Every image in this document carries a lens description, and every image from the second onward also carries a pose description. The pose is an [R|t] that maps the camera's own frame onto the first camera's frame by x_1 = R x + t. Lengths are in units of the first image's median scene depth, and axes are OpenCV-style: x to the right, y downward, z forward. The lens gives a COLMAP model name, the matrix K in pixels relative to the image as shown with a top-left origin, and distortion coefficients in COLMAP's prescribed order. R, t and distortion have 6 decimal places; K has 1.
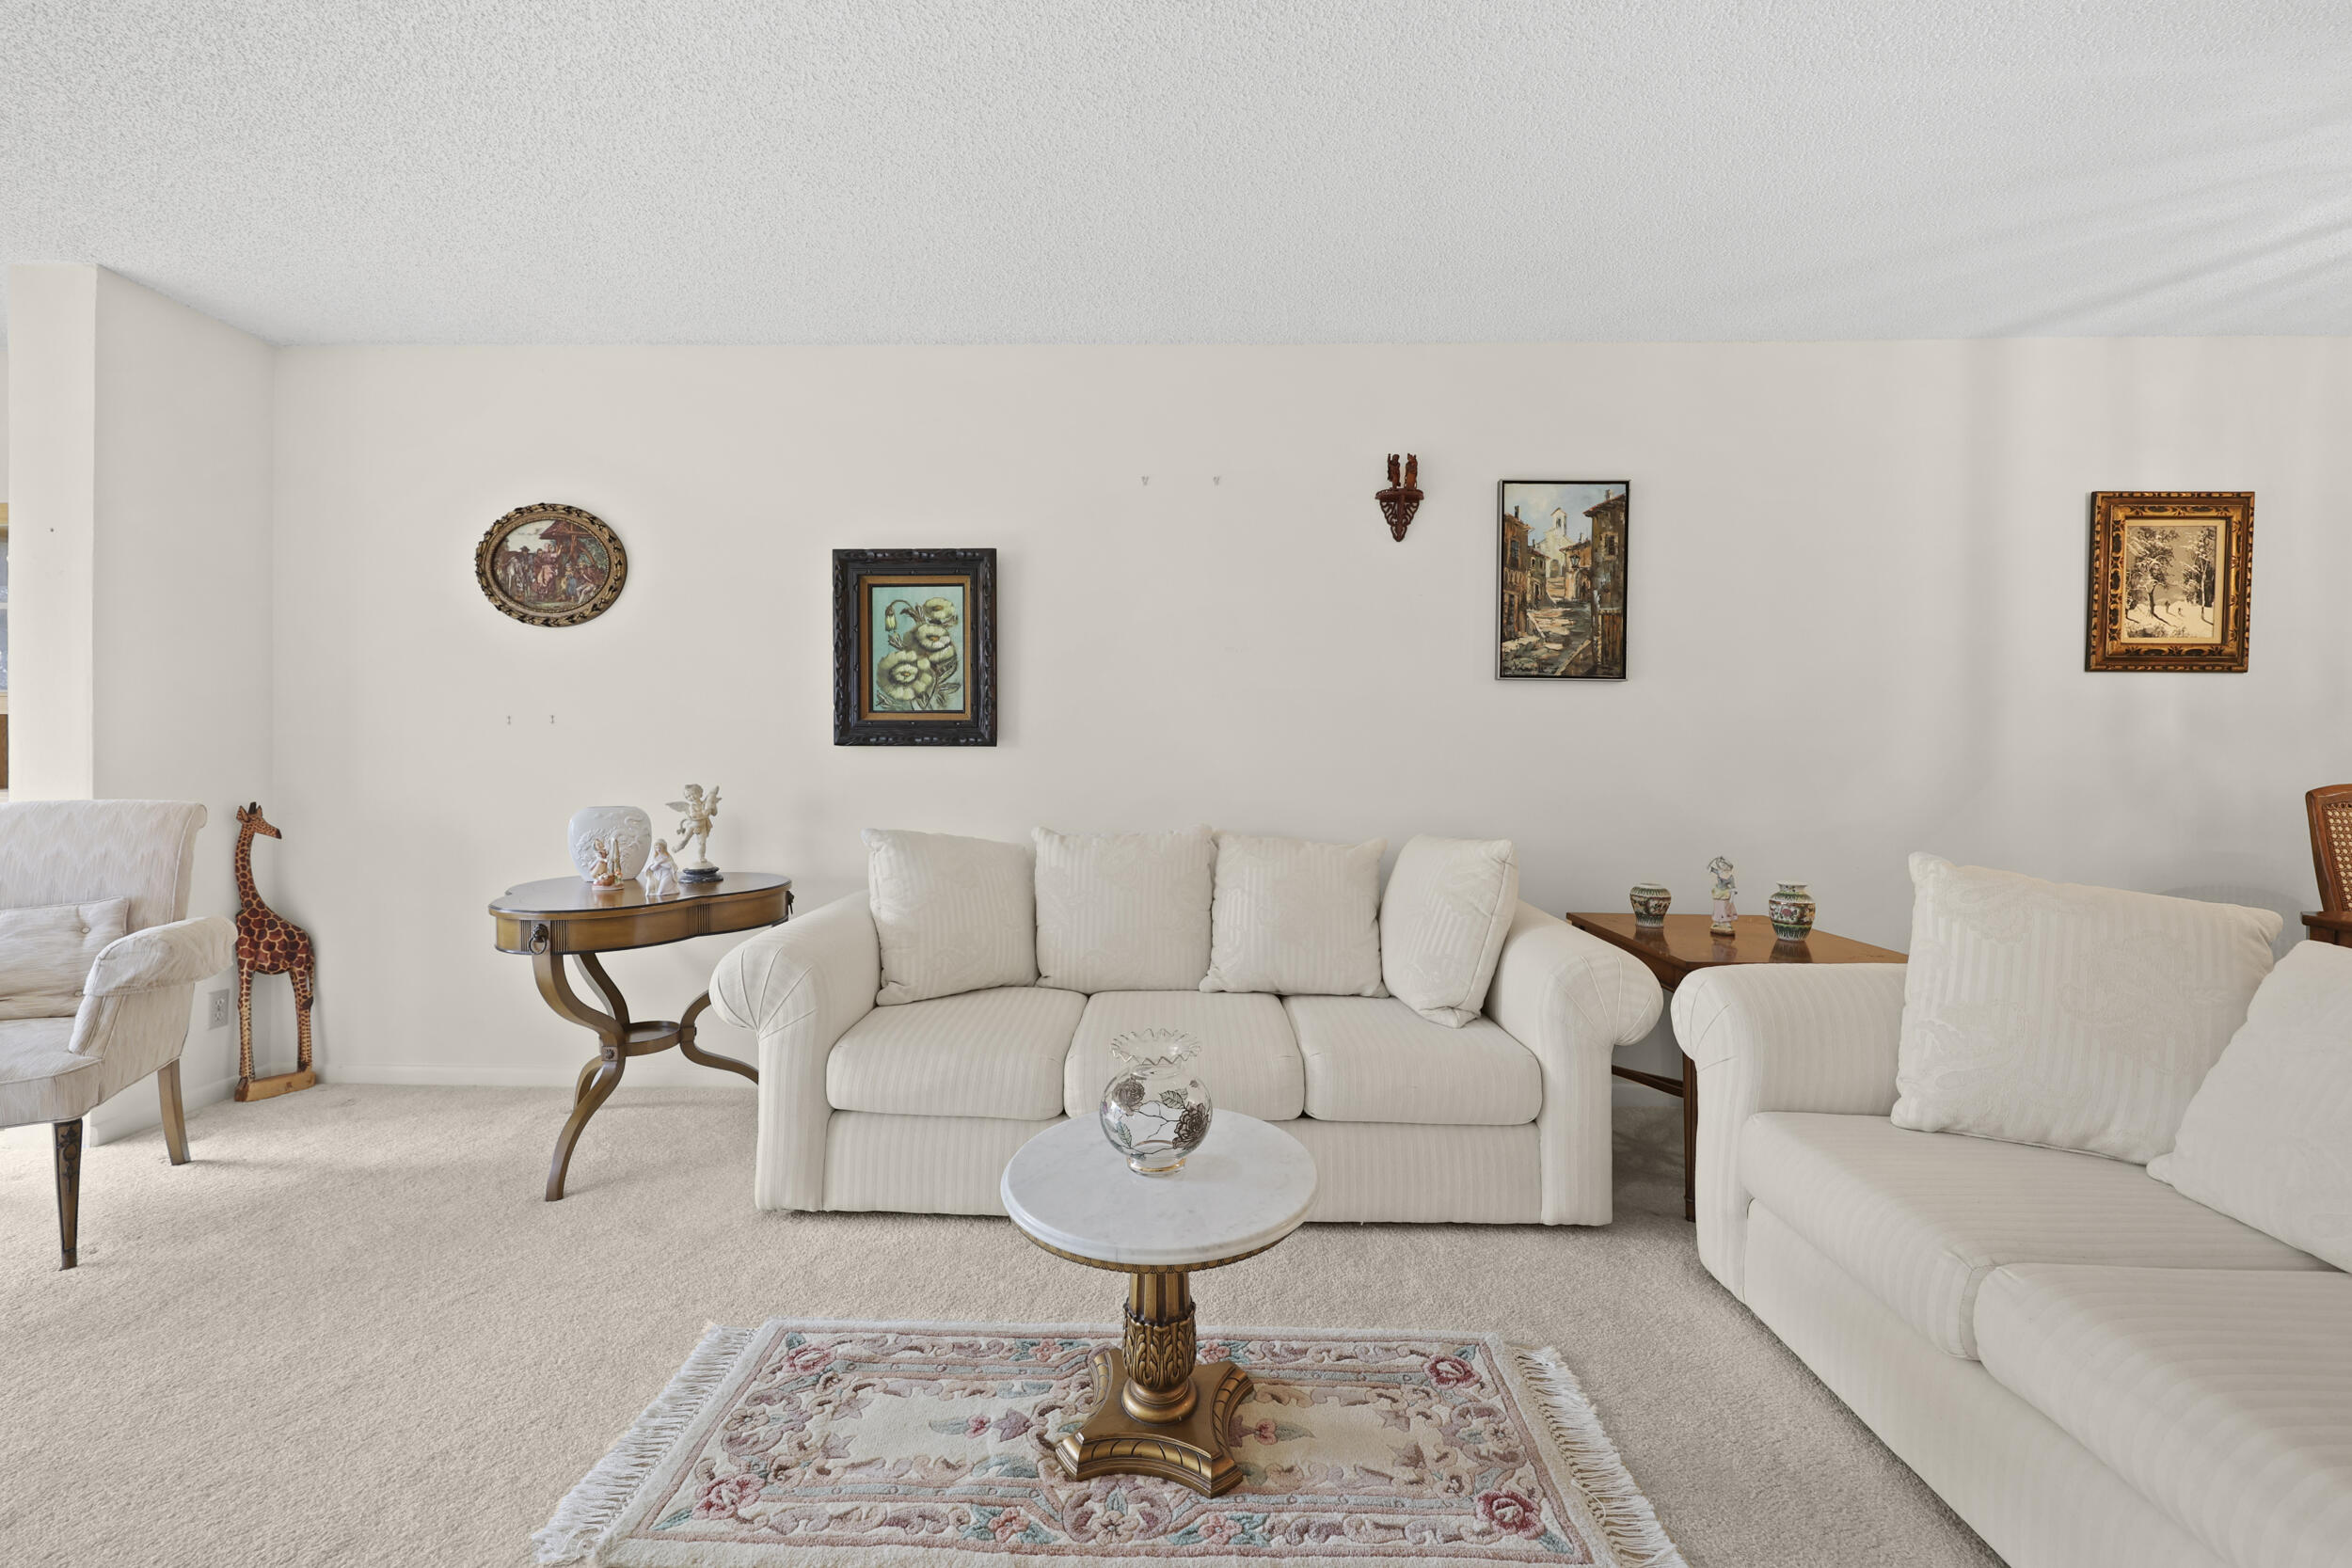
lens RADIAL K [[958.6, 0, 1157.9], [0, 958.6, 754.2], [0, 0, 1]] dist [-0.000328, 0.000140]
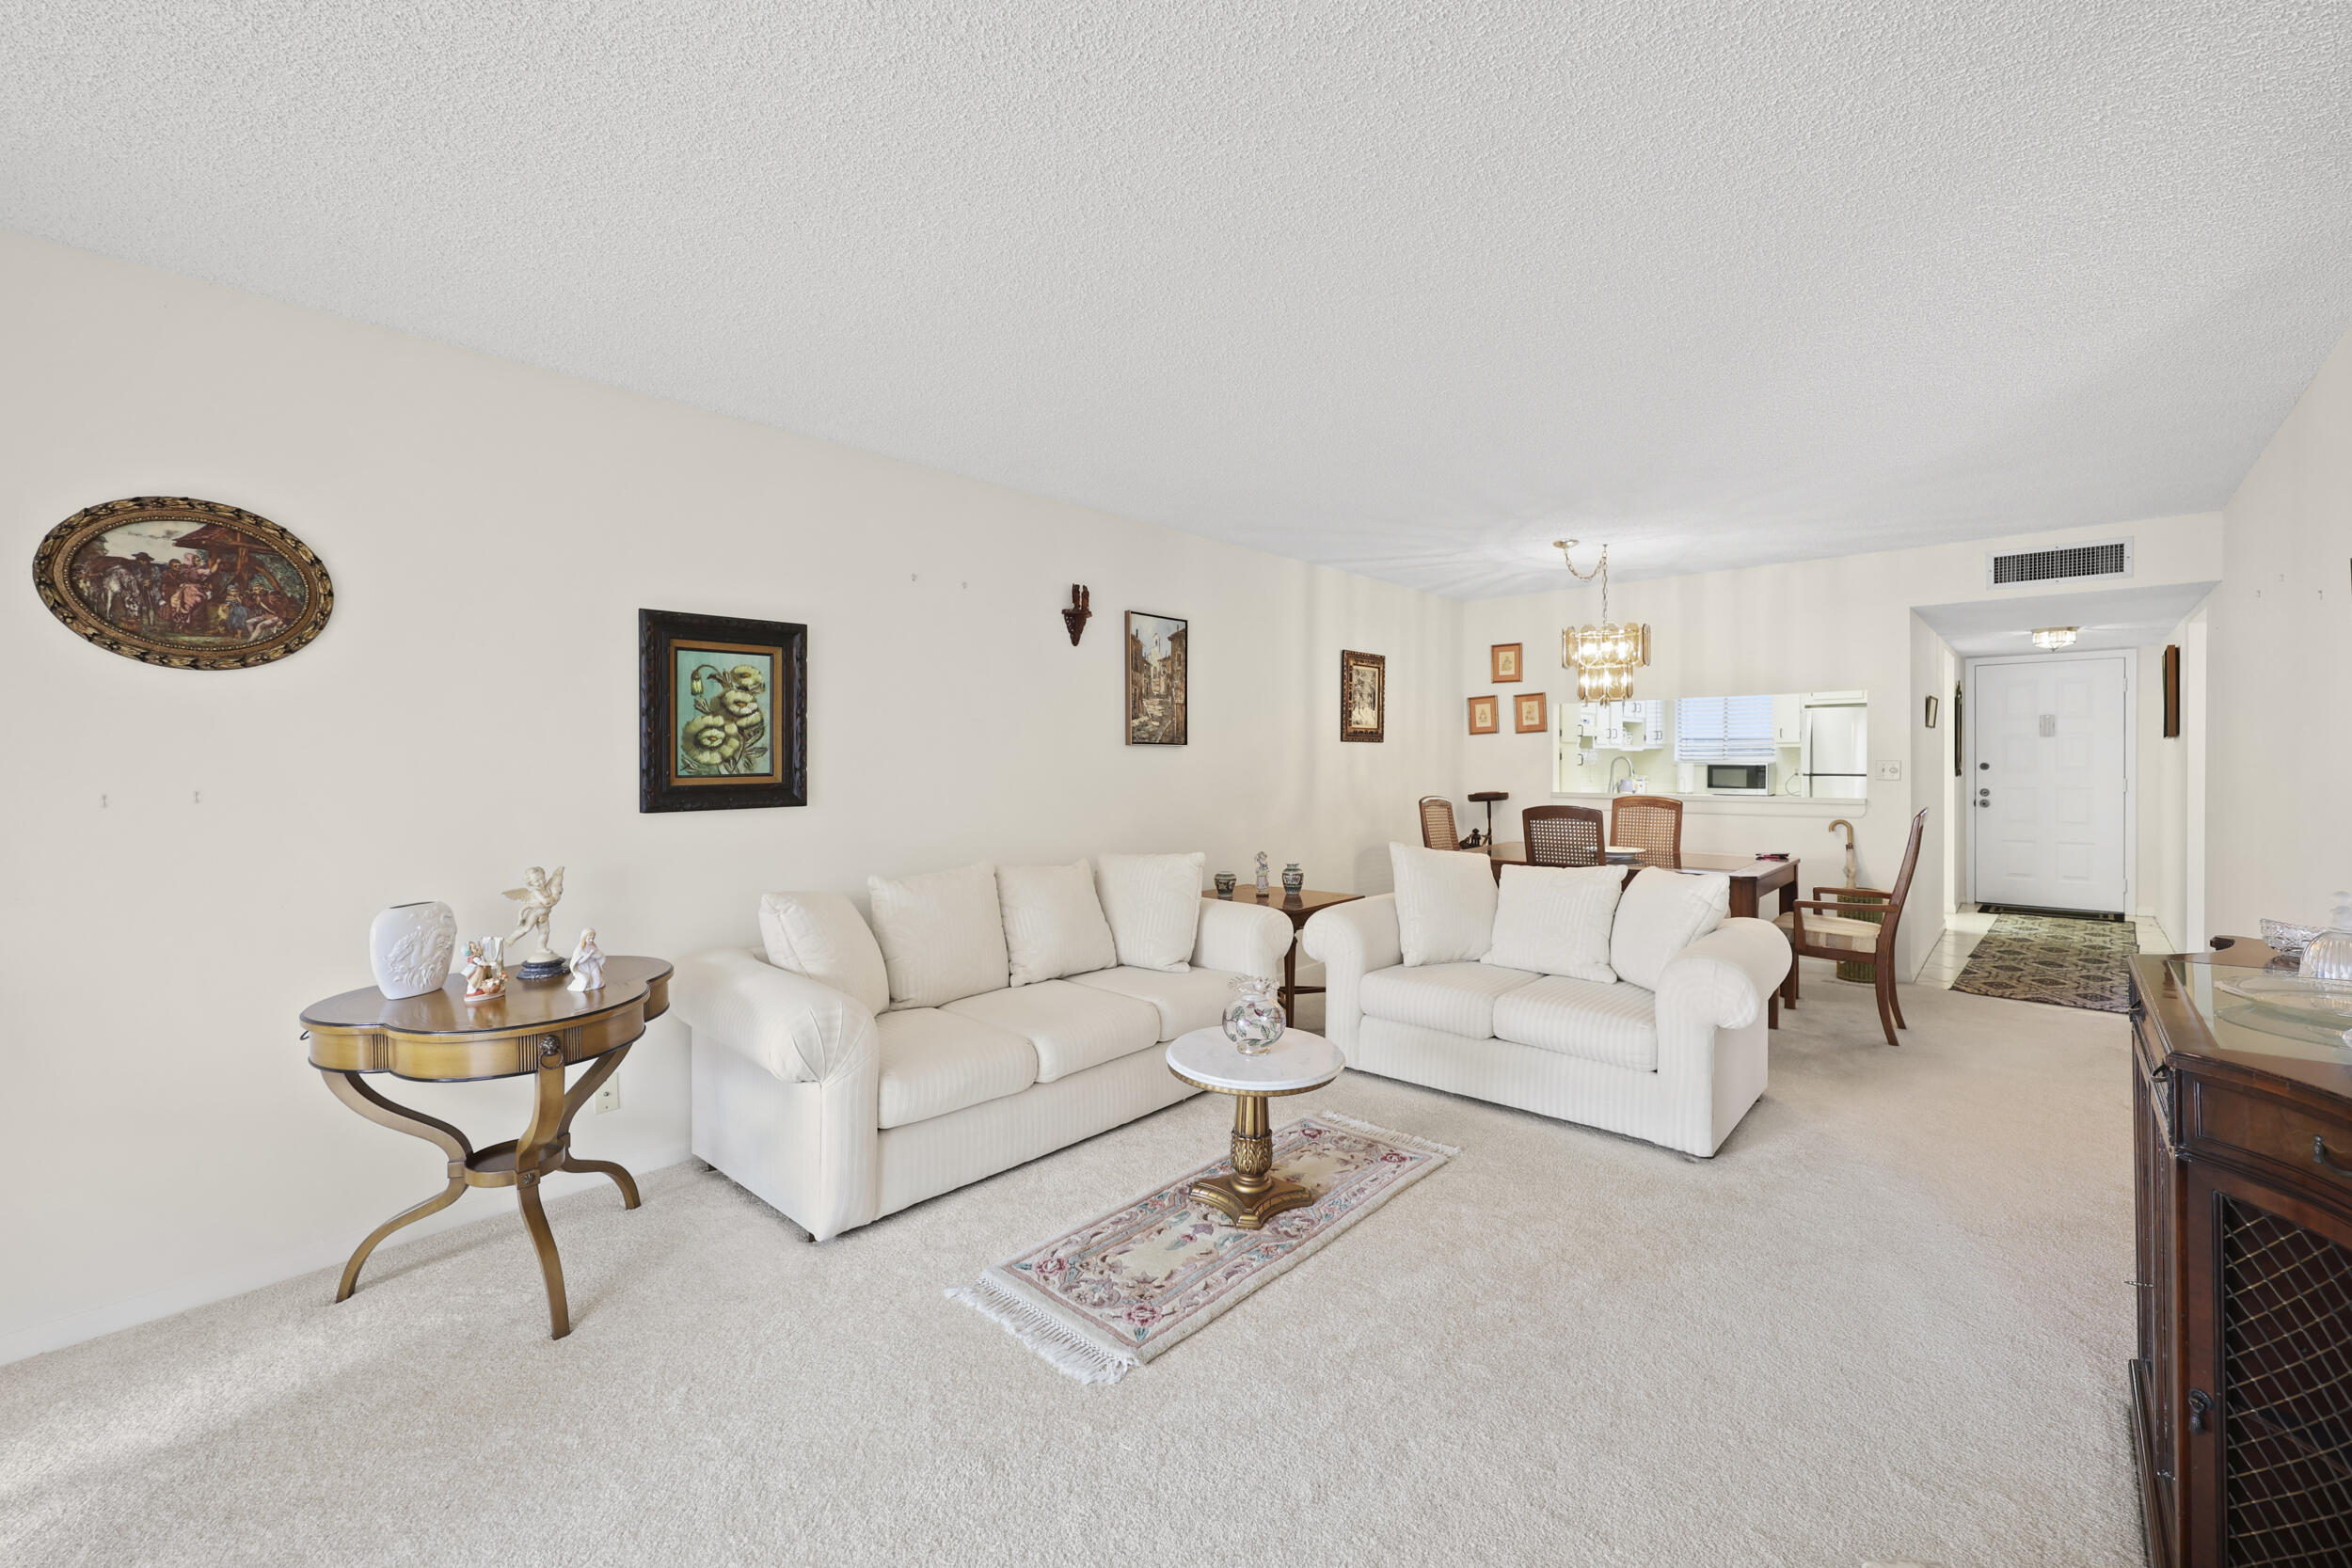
lens RADIAL K [[958.6, 0, 1179.2], [0, 958.6, 762.2], [0, 0, 1]] dist [-0.000328, 0.000140]
pose [[0.656932, -0.013397, 0.753830, -0.717980], [0.010696, 0.999907, 0.008449, -0.063569], [-0.753874, 0.002512, 0.657015, -0.033468]]
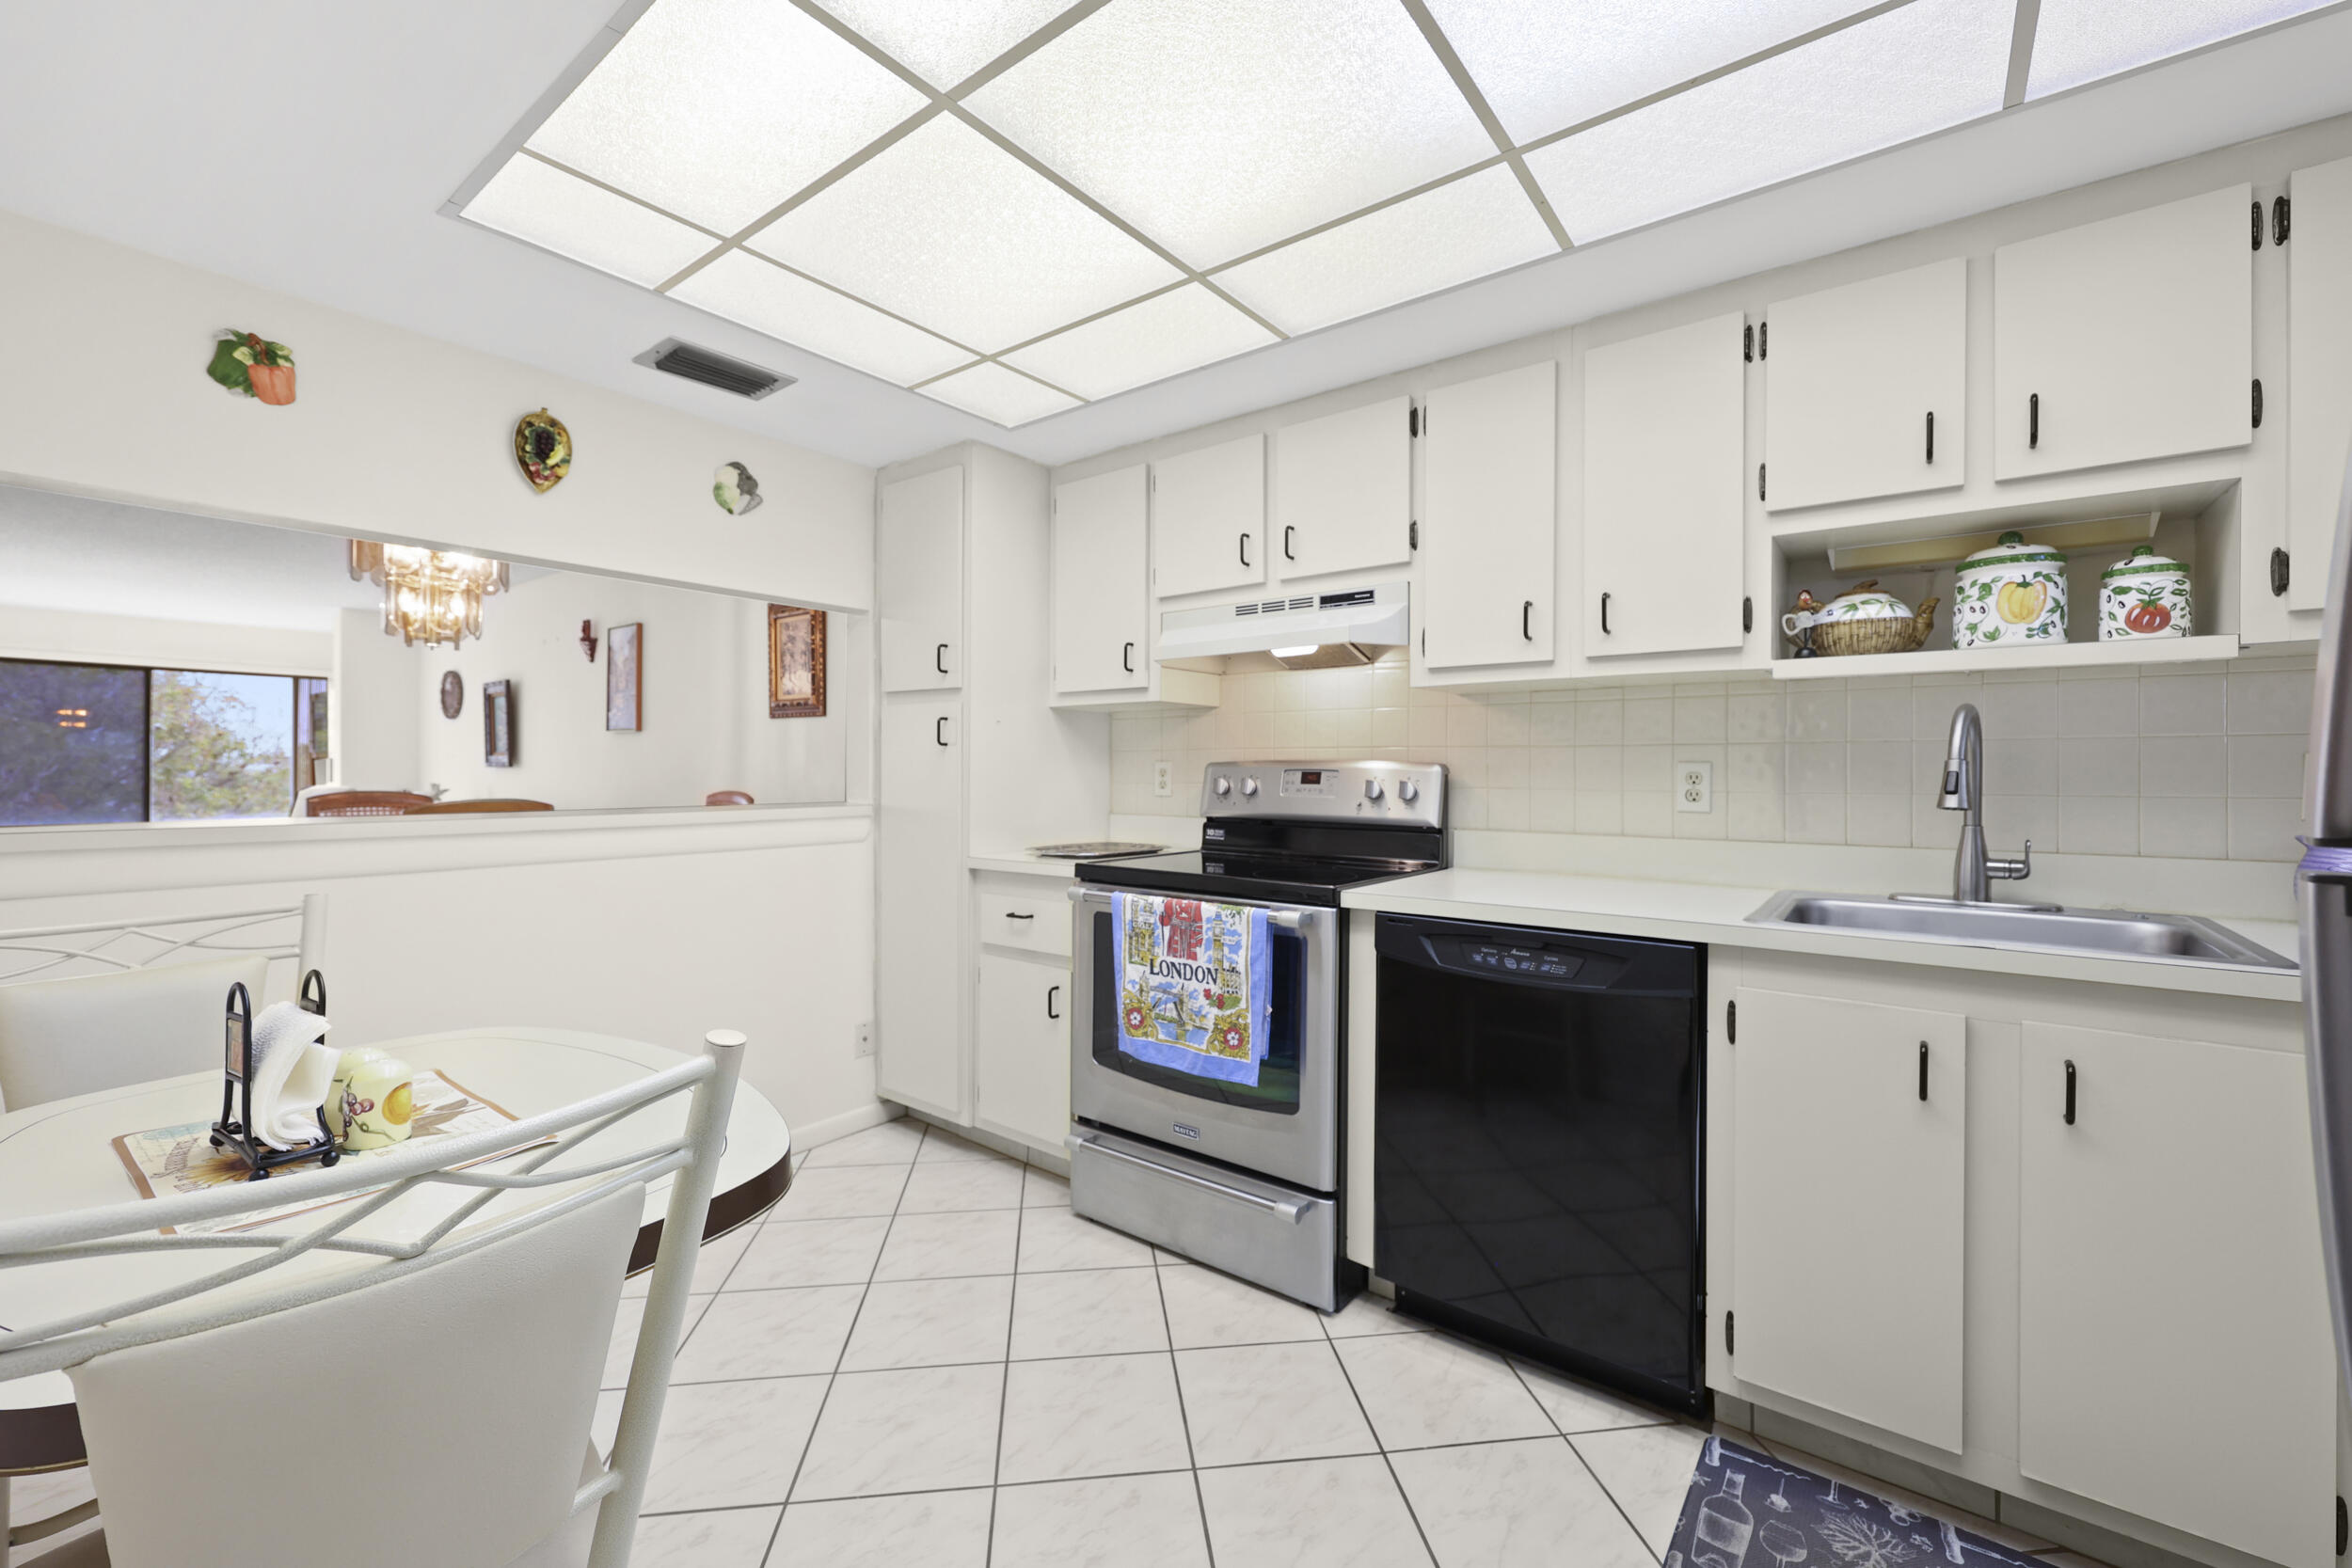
lens RADIAL K [[958.6, 0, 1167.1], [0, 958.6, 775.6], [0, 0, 1]] dist [-0.000328, 0.000140]
pose [[0.799909, 0.003668, -0.600110, 2.406744], [-0.005187, 0.999986, -0.000802, 0.004014], [0.600098, 0.003754, 0.799917, 0.143376]]
